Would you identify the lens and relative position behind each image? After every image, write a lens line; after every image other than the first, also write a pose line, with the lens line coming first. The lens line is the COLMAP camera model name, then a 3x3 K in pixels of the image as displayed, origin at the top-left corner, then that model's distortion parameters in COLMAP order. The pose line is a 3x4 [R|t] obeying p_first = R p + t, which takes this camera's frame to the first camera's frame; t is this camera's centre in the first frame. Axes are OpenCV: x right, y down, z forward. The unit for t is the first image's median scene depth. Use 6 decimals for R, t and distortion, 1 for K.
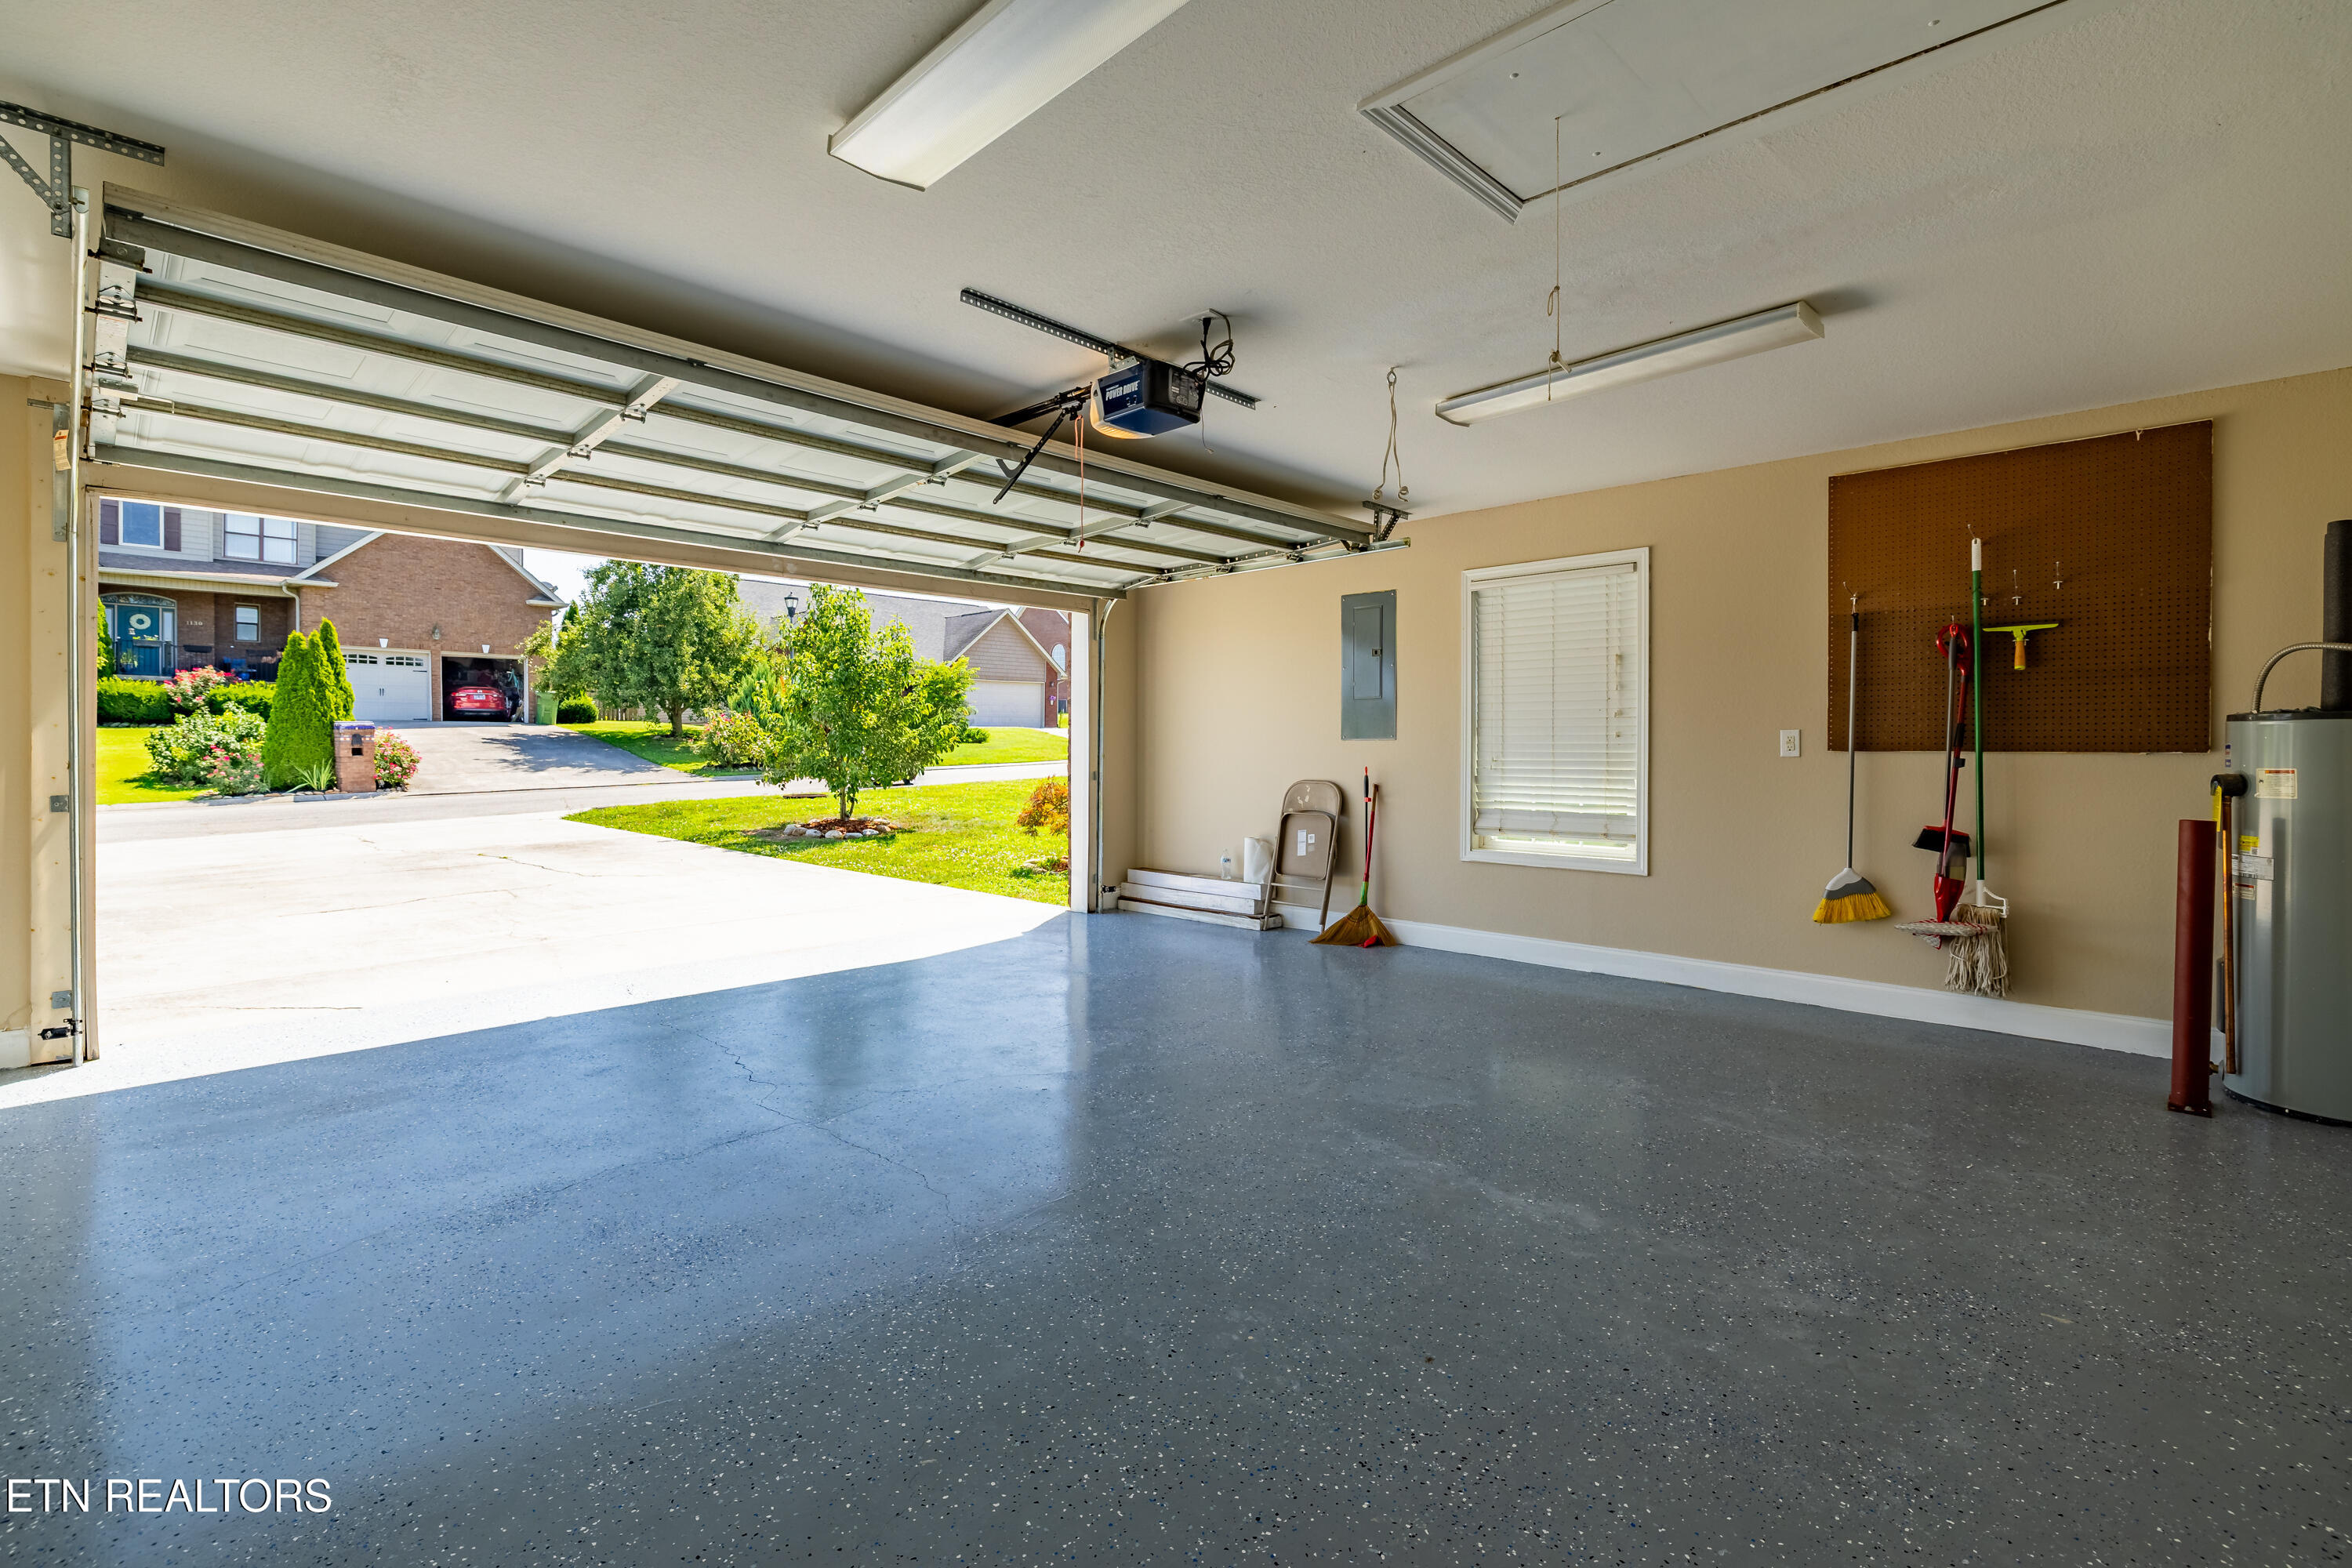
lens RADIAL K [[1098.4, 0, 1169.3], [0, 1098.4, 761.1], [0, 0, 1]] dist [-0.005239, -0.000414]
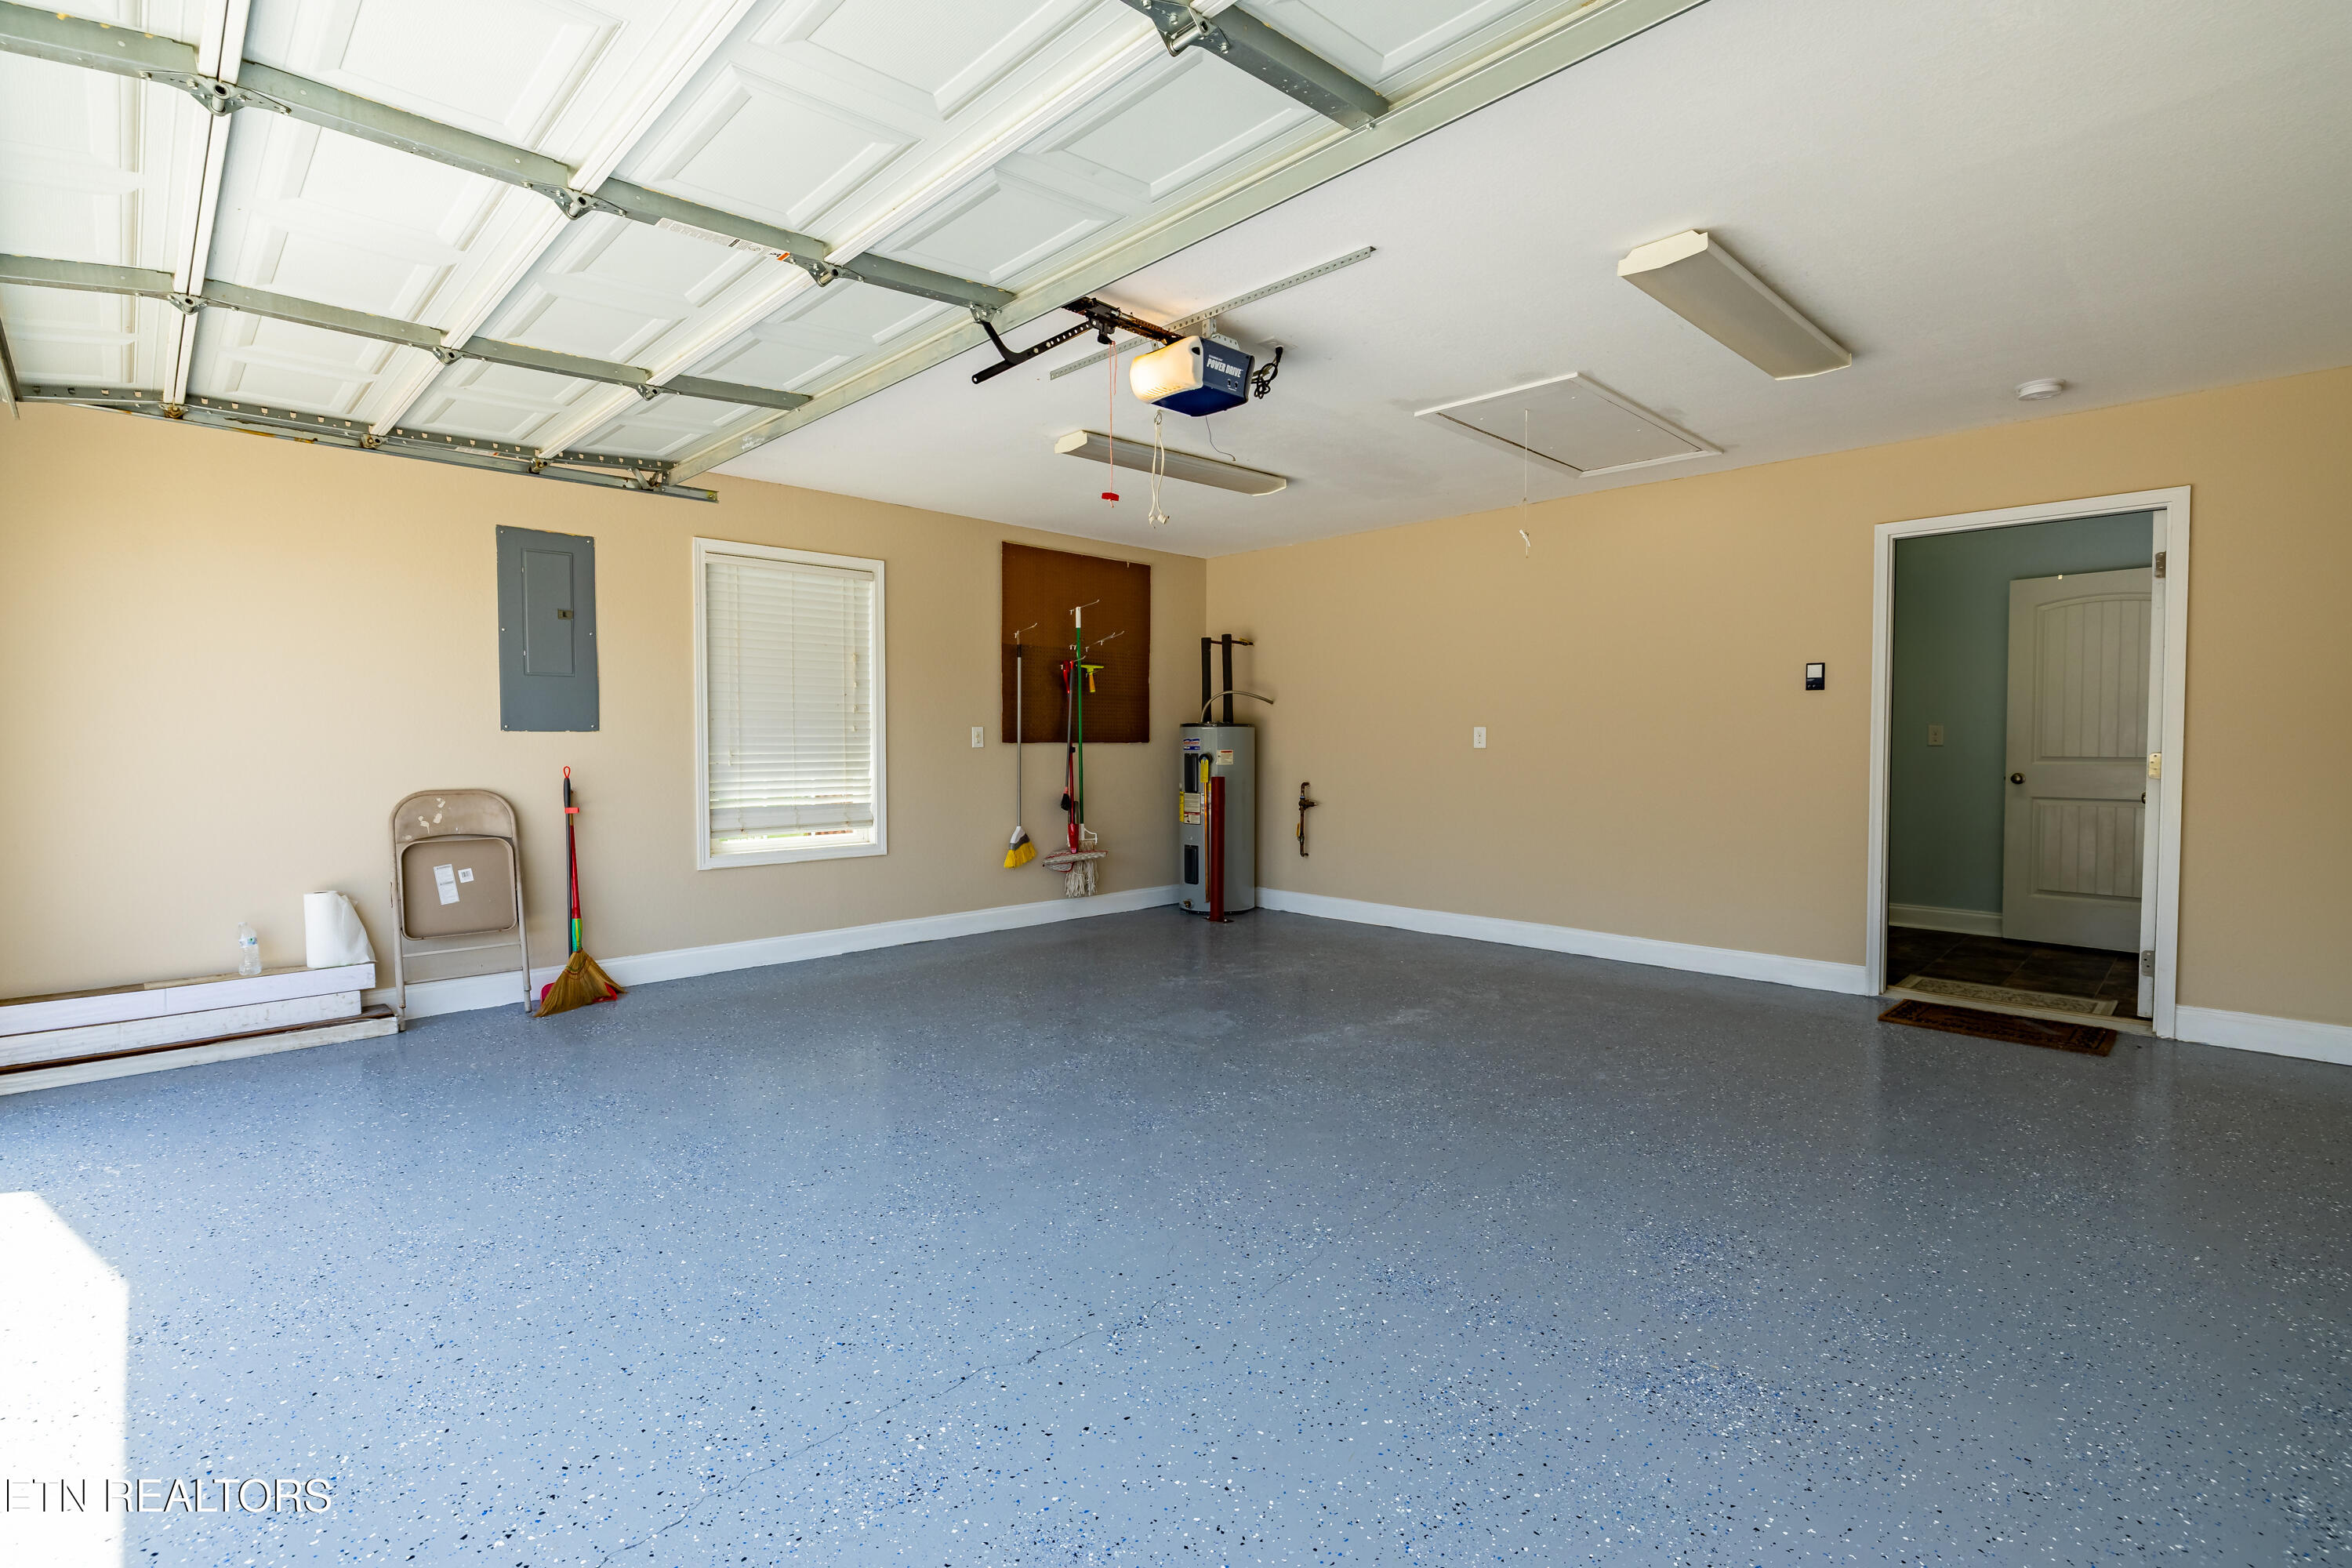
lens RADIAL K [[1098.4, 0, 1169.4], [0, 1098.4, 782.1], [0, 0, 1]] dist [-0.005239, -0.000414]
pose [[0.001149, -0.037830, 0.999284, -0.770859], [0.014633, 0.999178, 0.037809, -0.009281], [-0.999892, 0.014579, 0.001702, 0.798032]]
